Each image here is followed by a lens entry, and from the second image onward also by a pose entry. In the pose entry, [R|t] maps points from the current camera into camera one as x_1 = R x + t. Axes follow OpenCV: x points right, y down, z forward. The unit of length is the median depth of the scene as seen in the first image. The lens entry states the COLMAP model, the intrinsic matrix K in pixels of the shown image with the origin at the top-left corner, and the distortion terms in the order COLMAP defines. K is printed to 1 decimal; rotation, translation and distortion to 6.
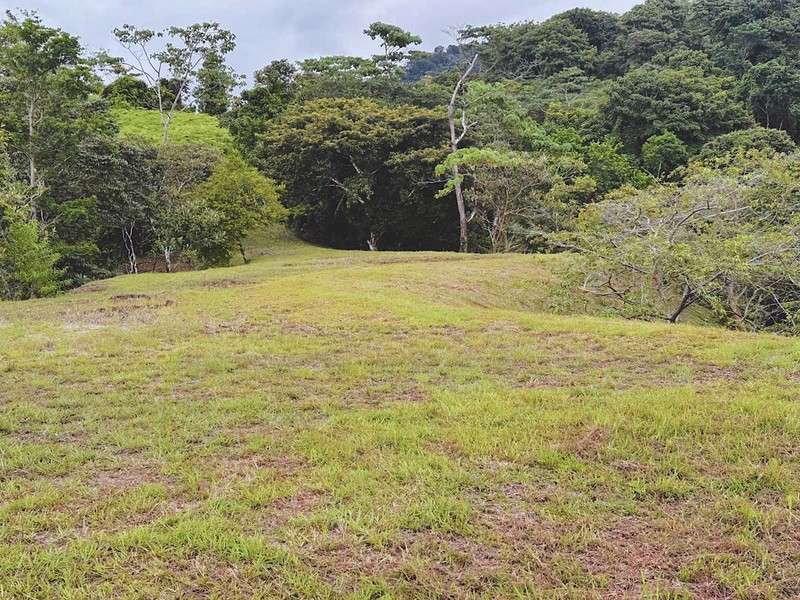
lens RADIAL K [[1002.6, 0, 399.7], [0, 1002.6, 299.3], [0, 0, 1]] dist [0.090857, 0.000000]
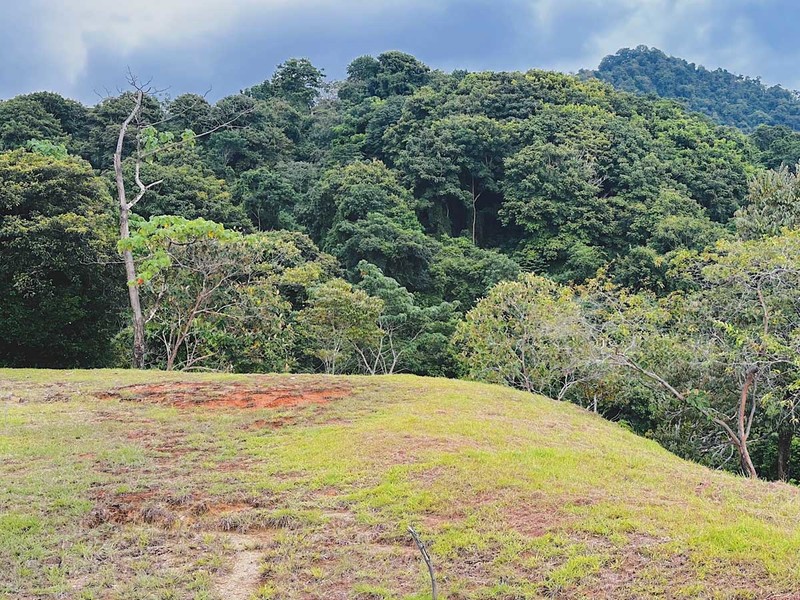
lens RADIAL K [[1002.6, 0, 401.8], [0, 1002.6, 300.1], [0, 0, 1]] dist [0.090857, 0.000000]
pose [[0.852714, 0.024197, 0.521817, -0.040187], [0.027701, 0.995427, -0.091425, -0.007101], [-0.521642, 0.092414, 0.848144, 0.092113]]
